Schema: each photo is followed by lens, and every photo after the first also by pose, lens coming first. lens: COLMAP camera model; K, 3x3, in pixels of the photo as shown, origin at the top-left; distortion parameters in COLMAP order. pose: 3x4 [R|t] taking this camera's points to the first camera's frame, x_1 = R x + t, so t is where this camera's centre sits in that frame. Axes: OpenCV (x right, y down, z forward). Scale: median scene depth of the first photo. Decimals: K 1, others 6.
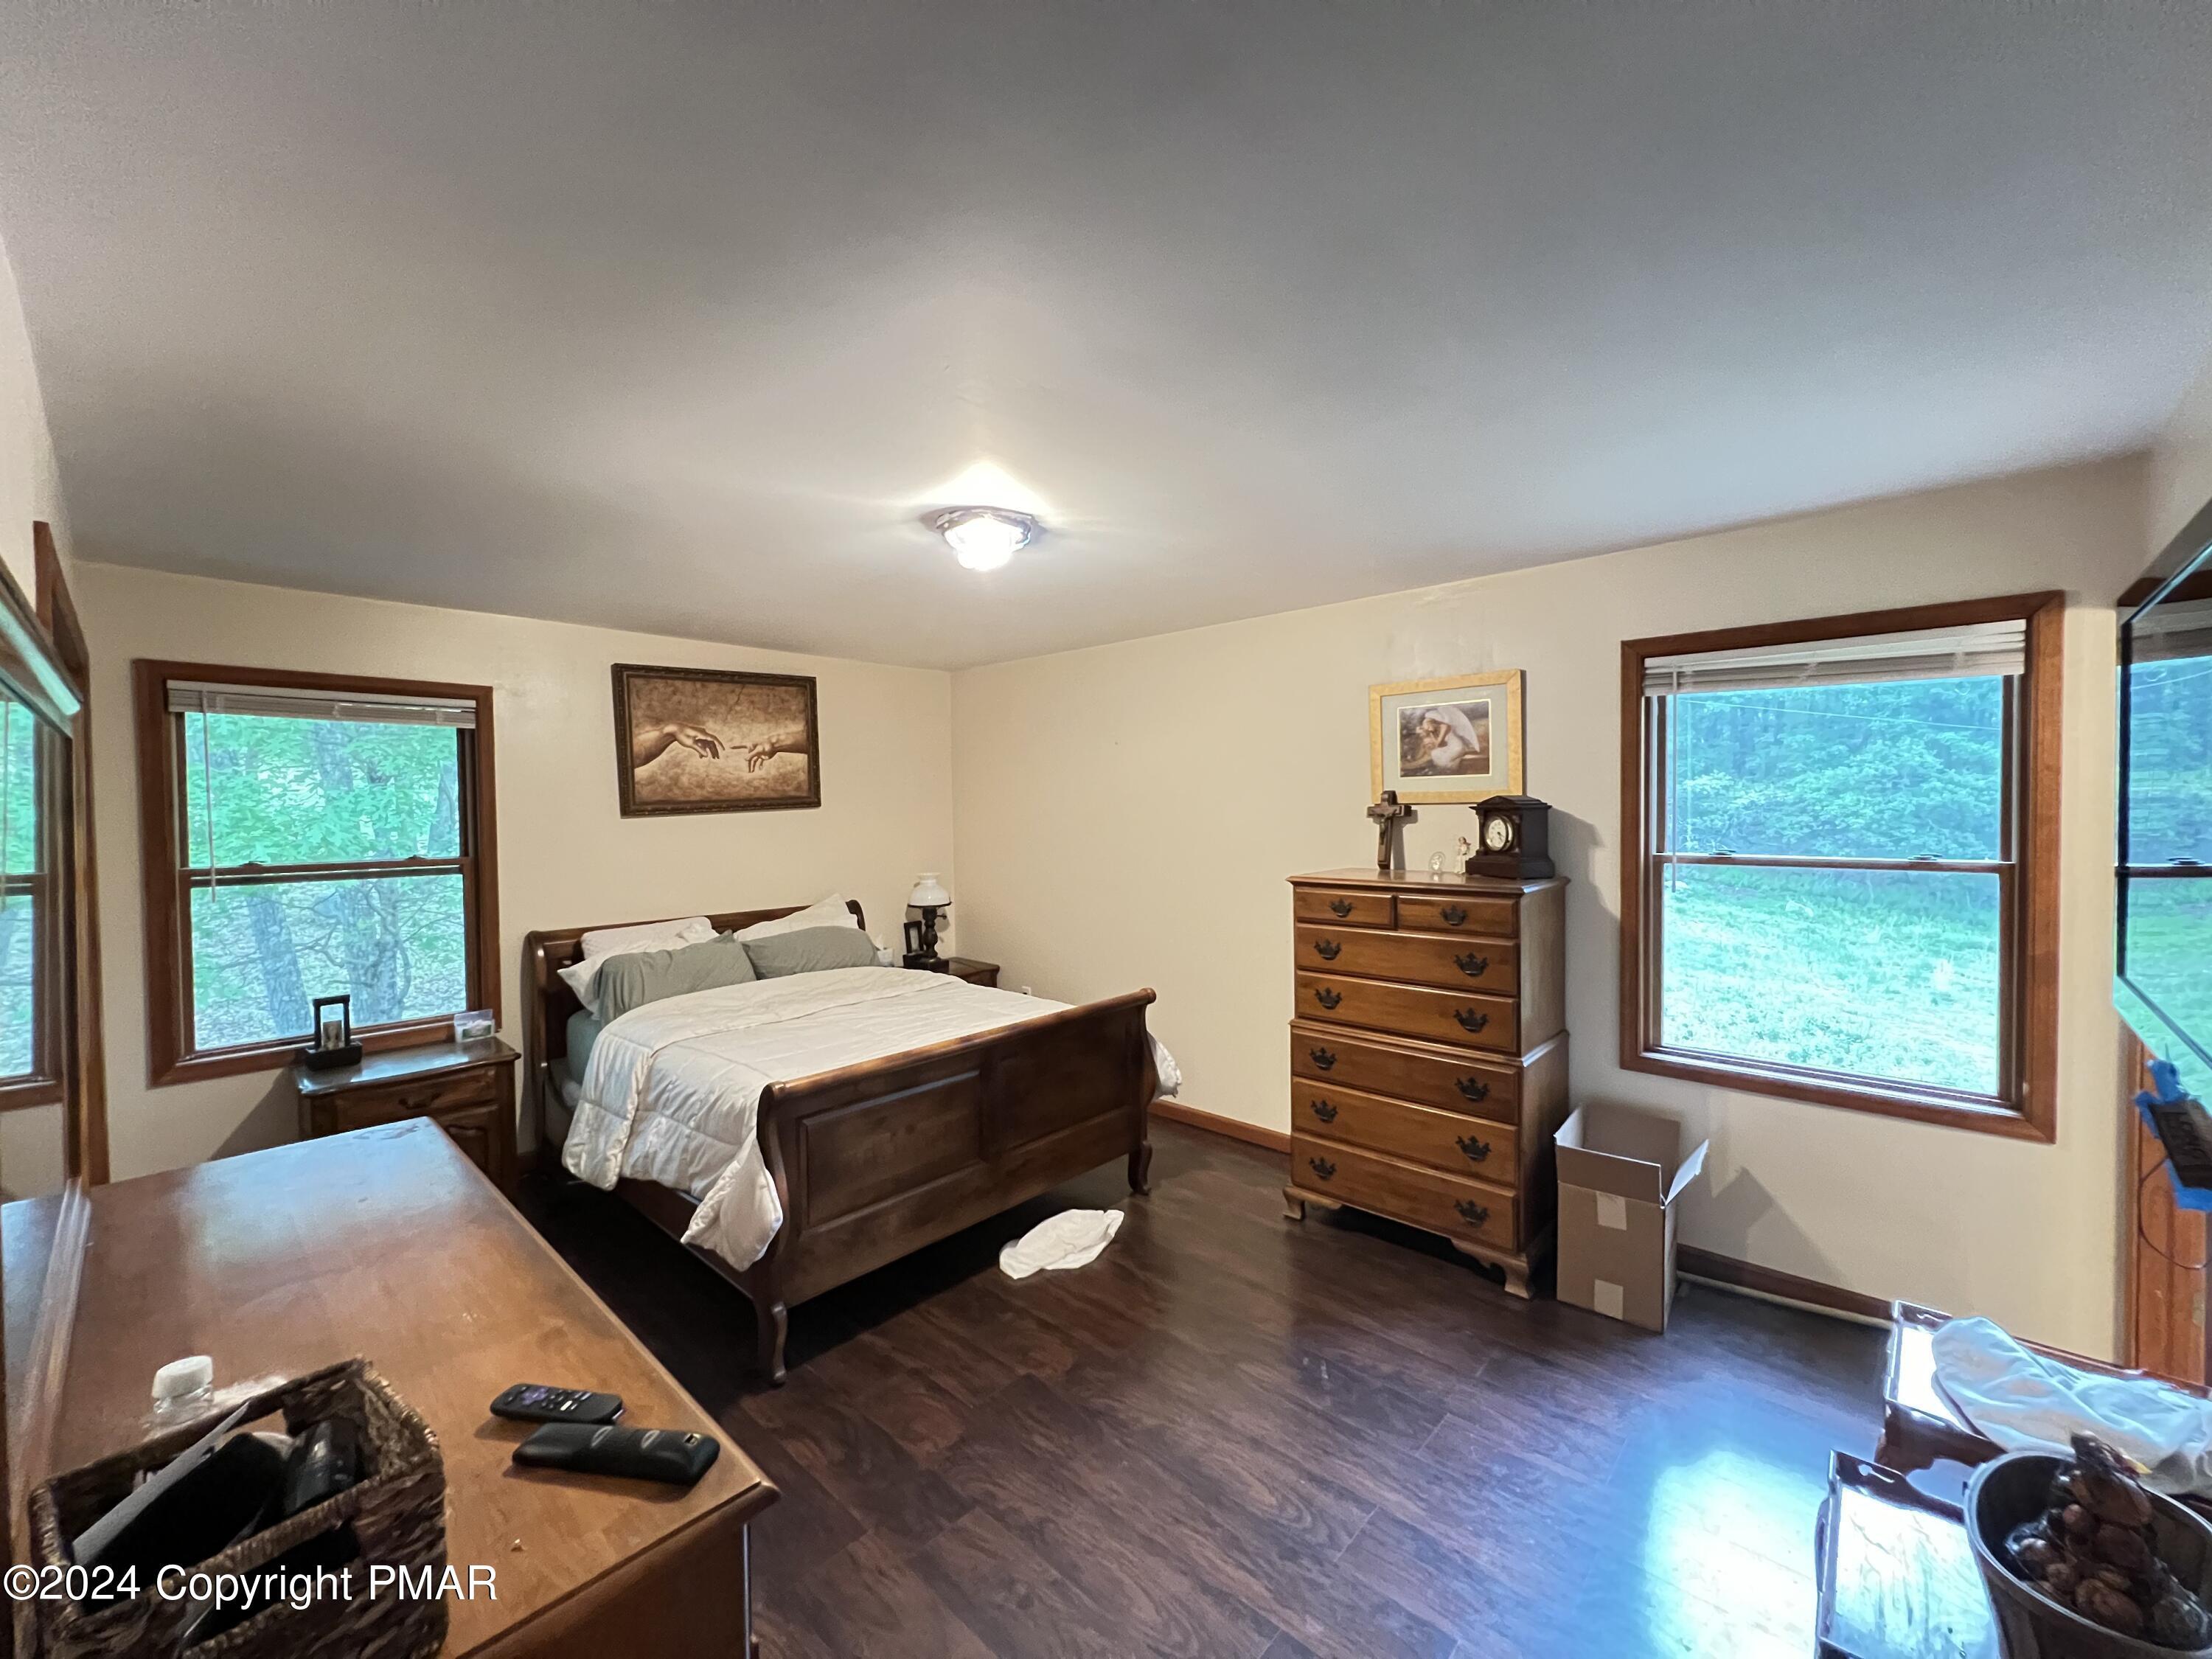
lens RADIAL K [[885.5, 0, 1106.6], [0, 885.5, 820.2], [0, 0, 1]] dist [-0.003190, 0.000971]
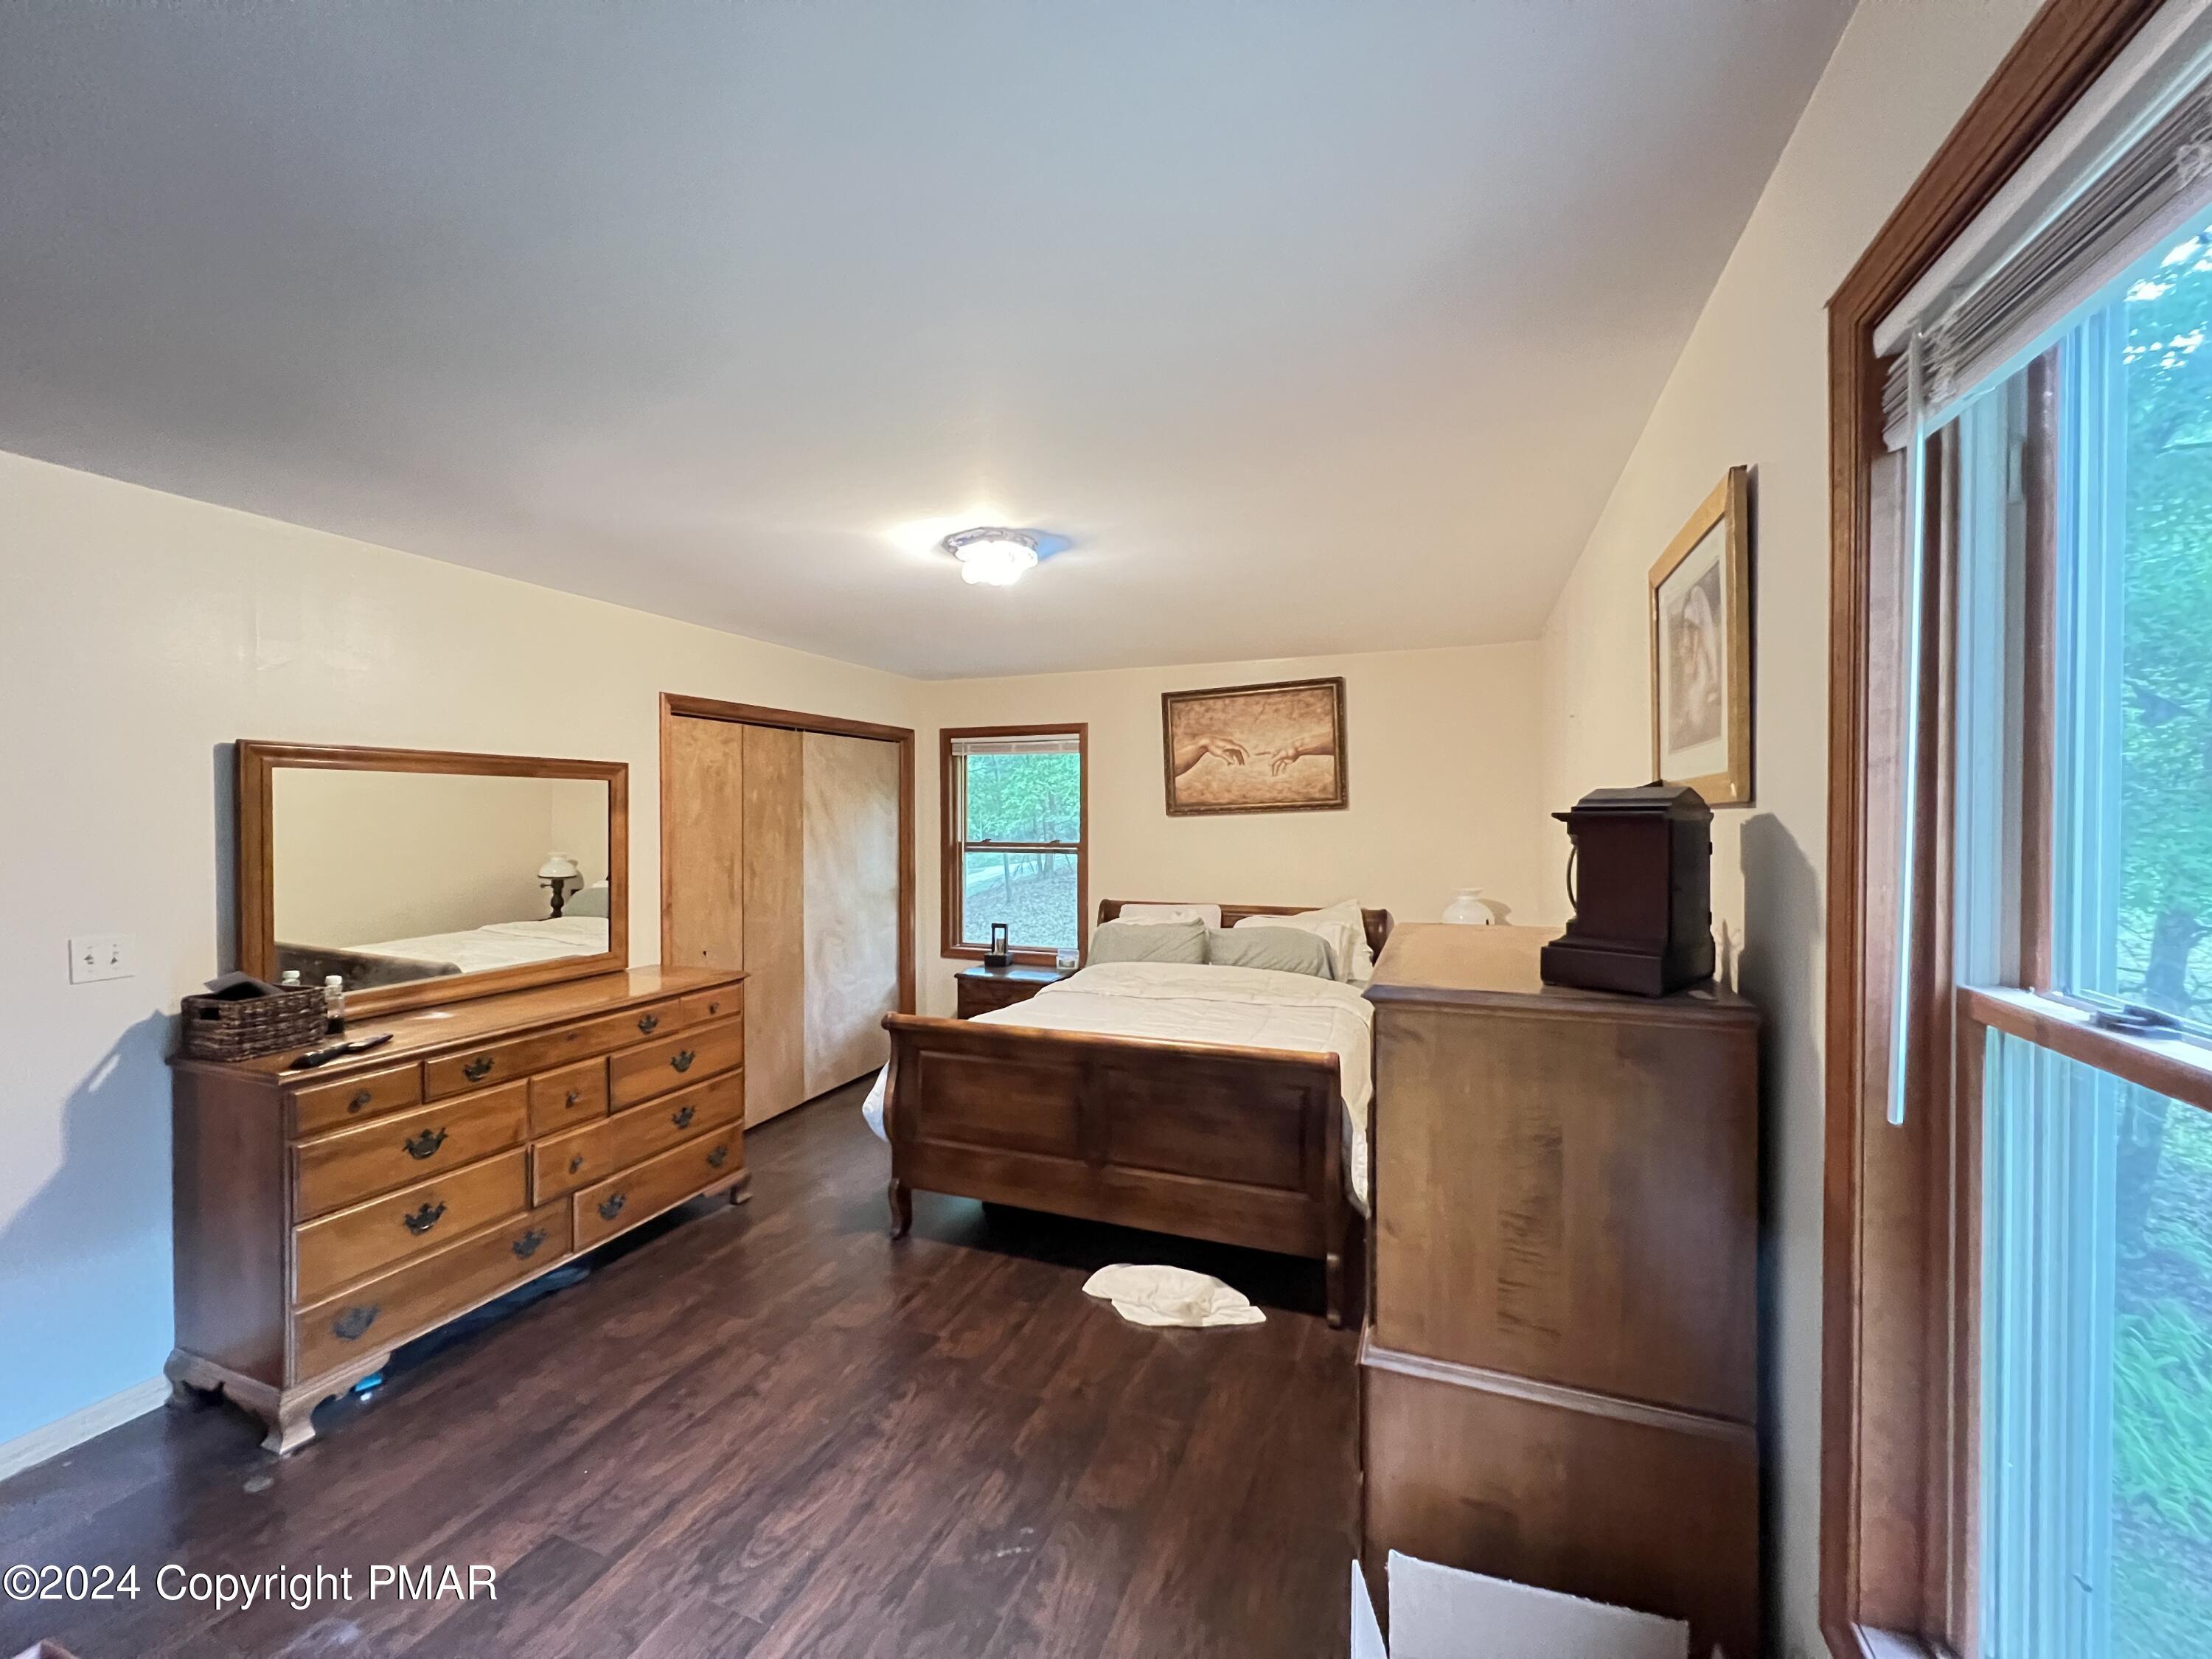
lens RADIAL K [[885.5, 0, 1103.8], [0, 885.5, 822.8], [0, 0, 1]] dist [-0.003190, 0.000971]
pose [[0.361062, 0.020086, -0.932325, 0.576601], [-0.015458, 0.999760, 0.015552, -0.012425], [0.932414, 0.008796, 0.361286, 0.468072]]
